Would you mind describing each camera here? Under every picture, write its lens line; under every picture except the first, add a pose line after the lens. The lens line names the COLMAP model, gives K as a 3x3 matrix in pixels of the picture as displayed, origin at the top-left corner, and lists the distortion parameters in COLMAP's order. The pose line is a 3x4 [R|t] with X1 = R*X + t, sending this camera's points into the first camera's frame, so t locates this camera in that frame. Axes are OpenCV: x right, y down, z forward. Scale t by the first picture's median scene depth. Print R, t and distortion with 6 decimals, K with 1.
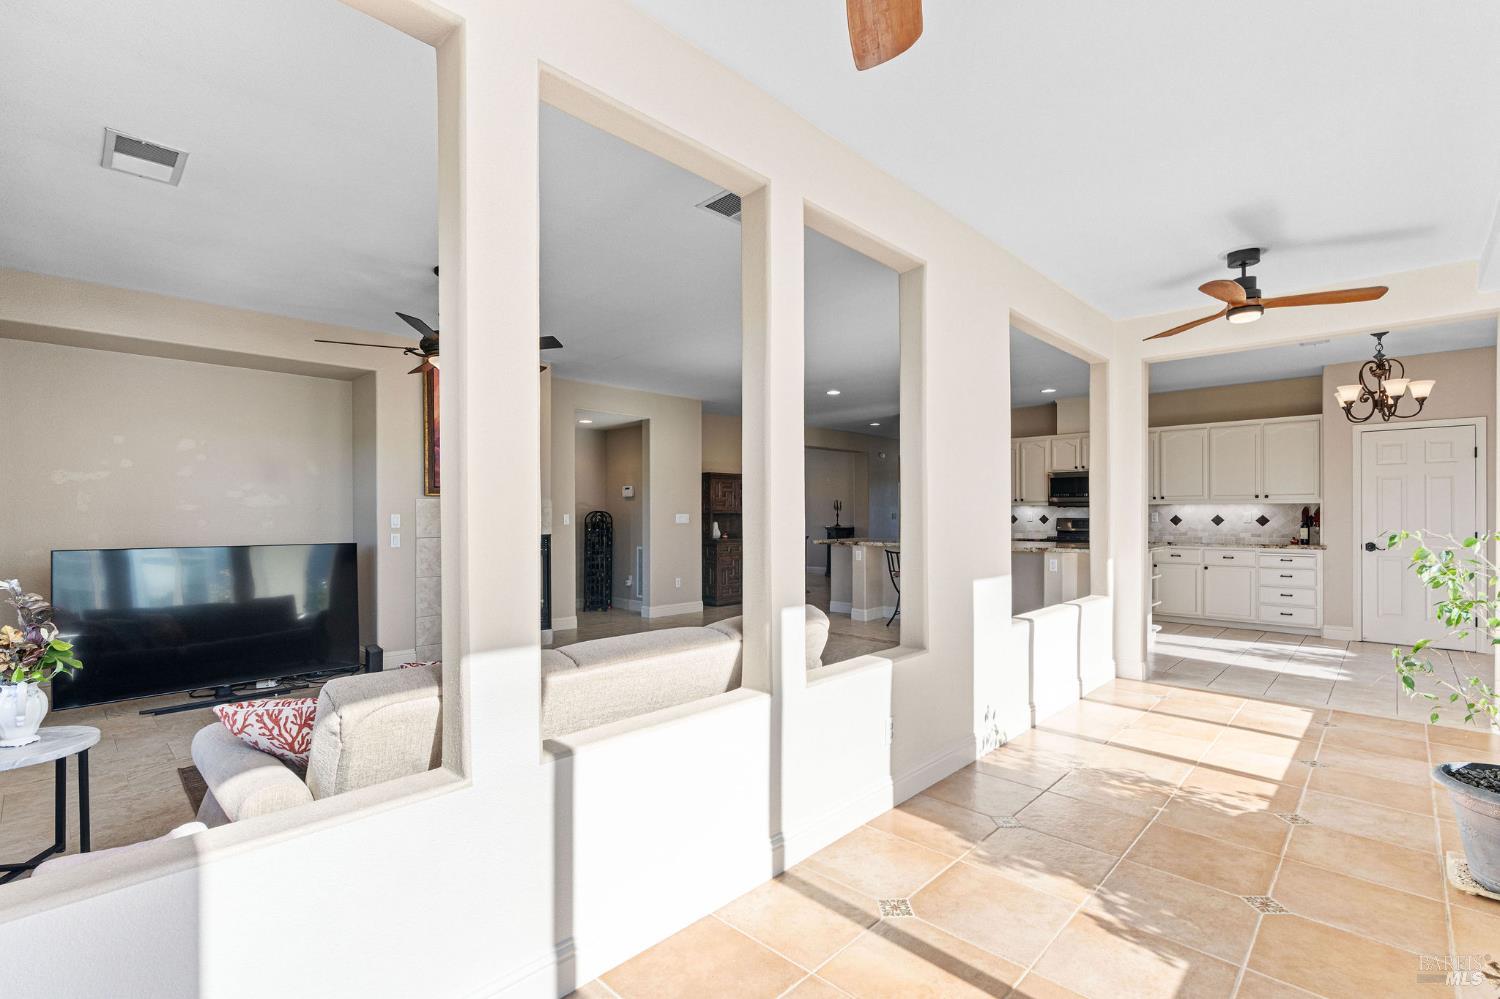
lens RADIAL K [[677.9, 0, 753.5], [0, 677.9, 511.0], [0, 0, 1]] dist [-0.008358, 0.003351]
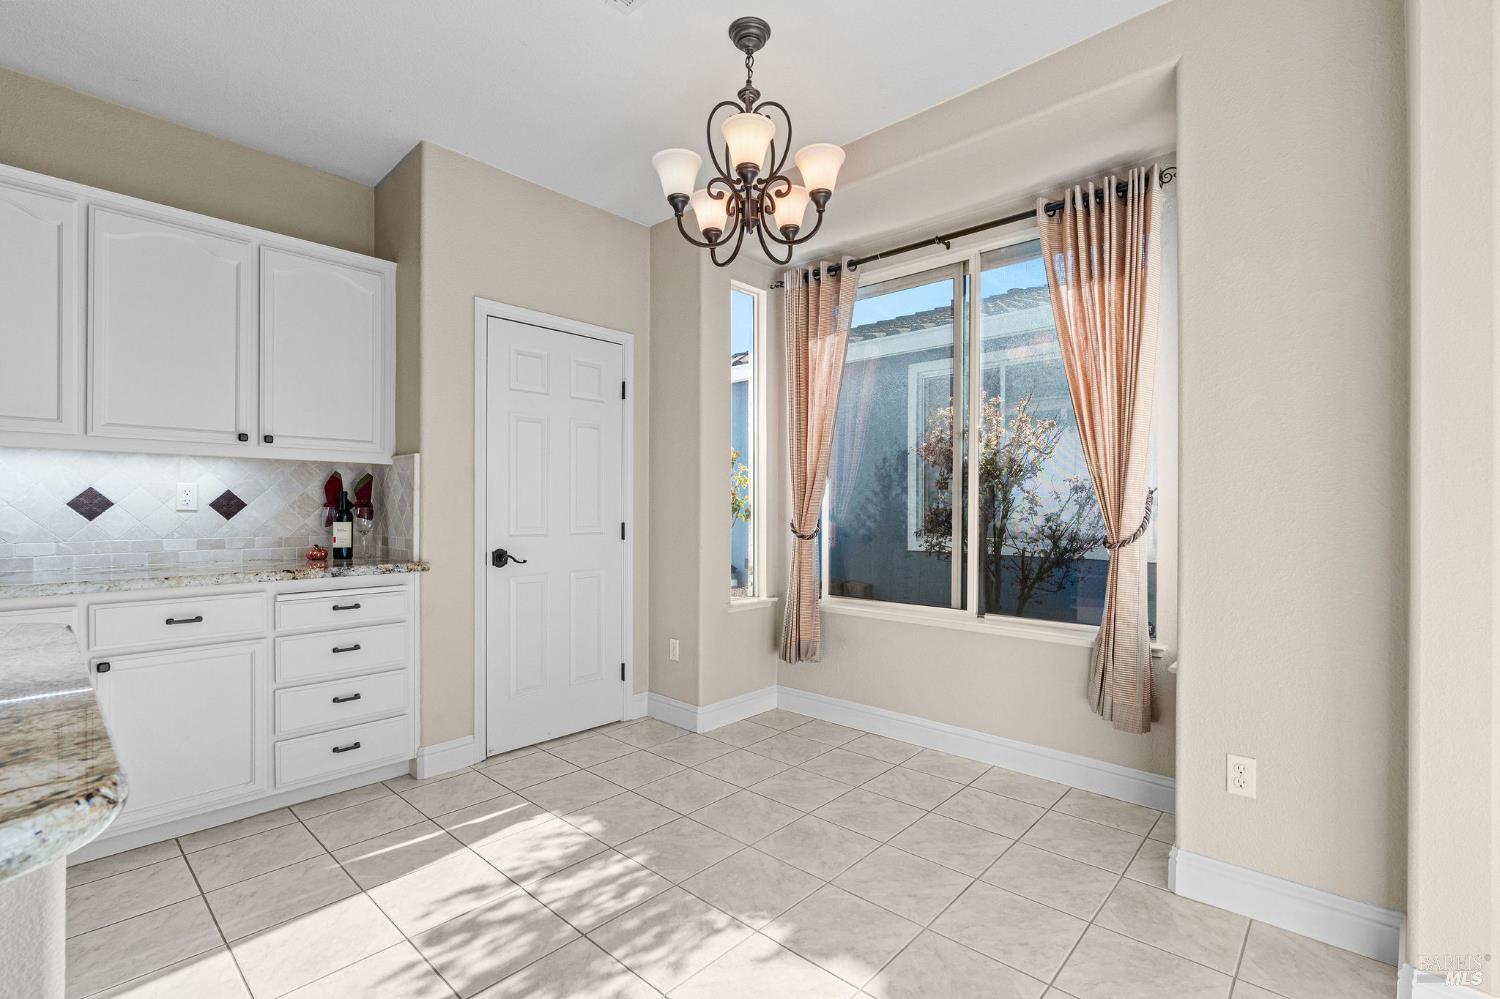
lens RADIAL K [[677.9, 0, 750.2], [0, 677.9, 506.3], [0, 0, 1]] dist [-0.008358, 0.003351]
pose [[-0.014521, 0.004345, 0.999885, 0.376507], [-0.007327, 0.999963, -0.004452, 0.014933], [-0.999868, -0.007391, -0.014489, 0.726395]]
